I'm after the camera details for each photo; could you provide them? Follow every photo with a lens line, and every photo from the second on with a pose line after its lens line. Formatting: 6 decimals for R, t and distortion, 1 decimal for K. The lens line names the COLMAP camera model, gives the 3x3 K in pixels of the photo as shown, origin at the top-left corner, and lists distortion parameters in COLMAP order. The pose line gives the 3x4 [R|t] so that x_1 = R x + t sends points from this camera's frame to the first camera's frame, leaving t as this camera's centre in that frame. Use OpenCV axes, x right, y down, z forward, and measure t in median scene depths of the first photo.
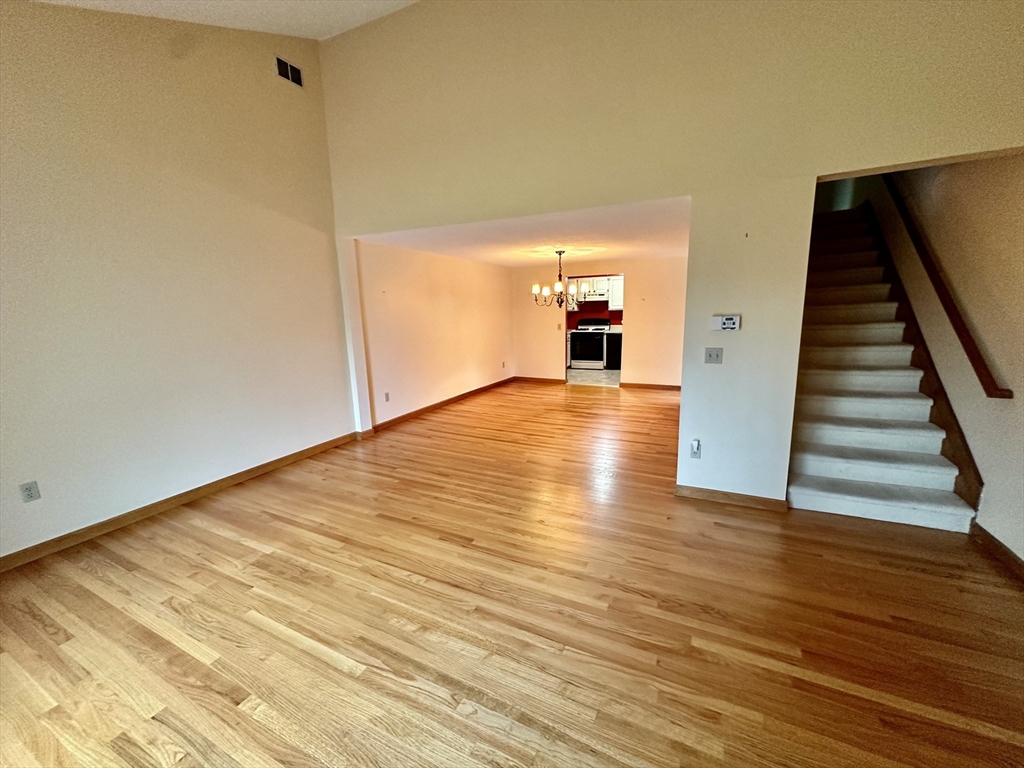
lens RADIAL K [[406.7, 0, 508.1], [0, 406.7, 393.0], [0, 0, 1]] dist [0.004689, 0.000411]
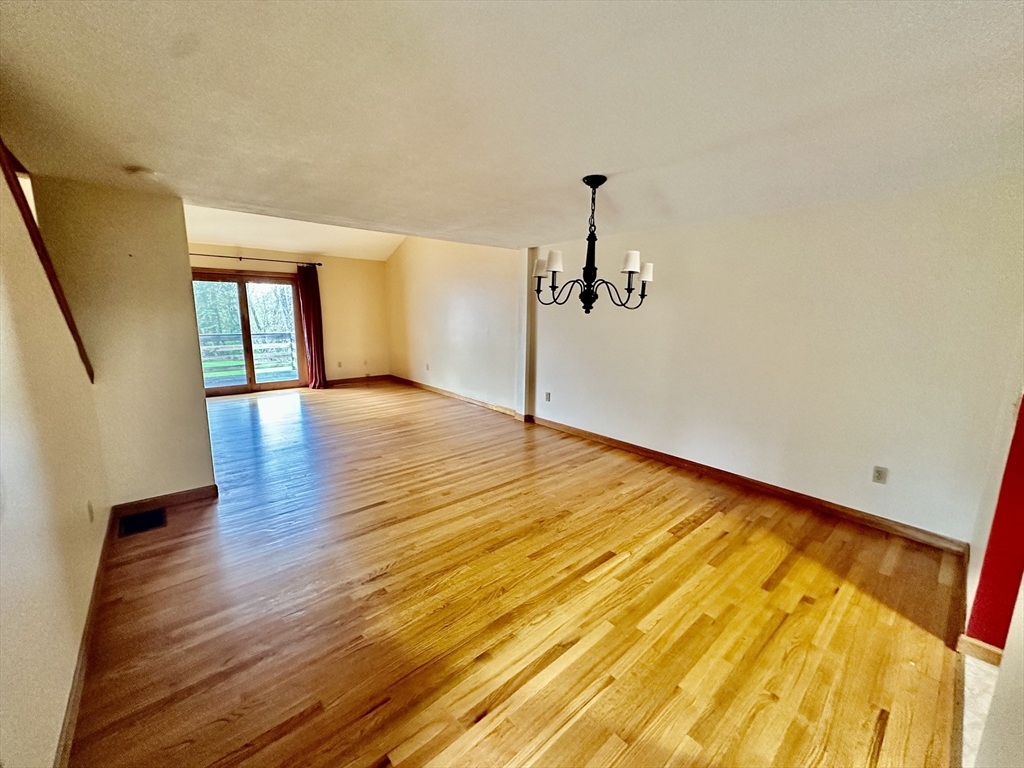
lens RADIAL K [[406.7, 0, 510.0], [0, 406.7, 382.2], [0, 0, 1]] dist [0.004689, 0.000411]
pose [[-0.383603, 0.165835, -0.908487, 0.615979], [-0.203506, 0.944382, 0.258316, -0.253435], [0.900797, 0.283973, -0.328519, 1.187436]]
